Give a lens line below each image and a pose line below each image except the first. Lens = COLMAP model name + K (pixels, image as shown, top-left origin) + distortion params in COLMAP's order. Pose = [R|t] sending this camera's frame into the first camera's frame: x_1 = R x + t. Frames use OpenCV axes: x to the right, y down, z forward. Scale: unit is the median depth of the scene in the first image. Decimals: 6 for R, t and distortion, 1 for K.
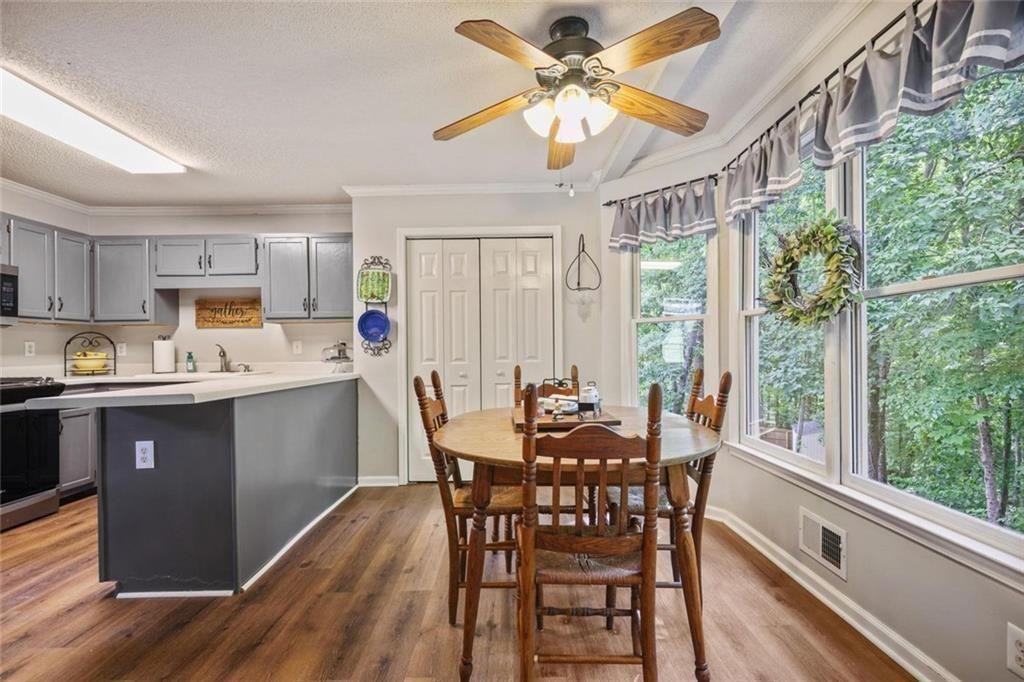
lens RADIAL K [[468.1, 0, 513.9], [0, 468.1, 343.8], [0, 0, 1]] dist [0.000490, 0.000012]
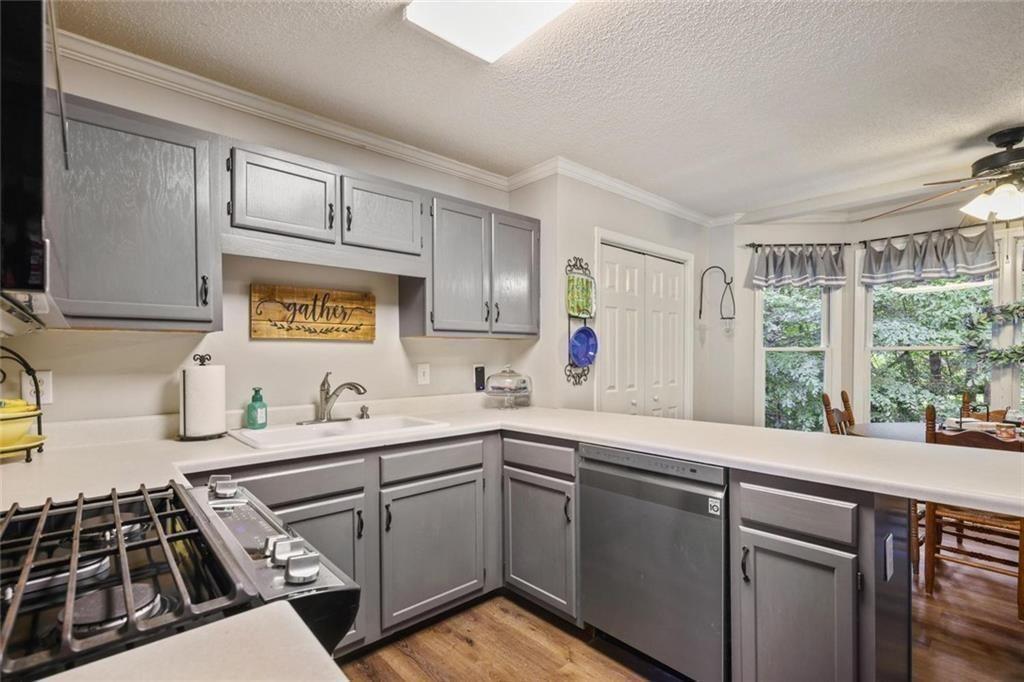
lens RADIAL K [[468.1, 0, 520.9], [0, 468.1, 362.3], [0, 0, 1]] dist [0.000490, 0.000012]
pose [[0.743631, 0.000971, 0.668590, -0.816963], [-0.012447, 0.999846, 0.012392, -0.019273], [-0.668475, -0.017537, 0.743528, 0.441426]]
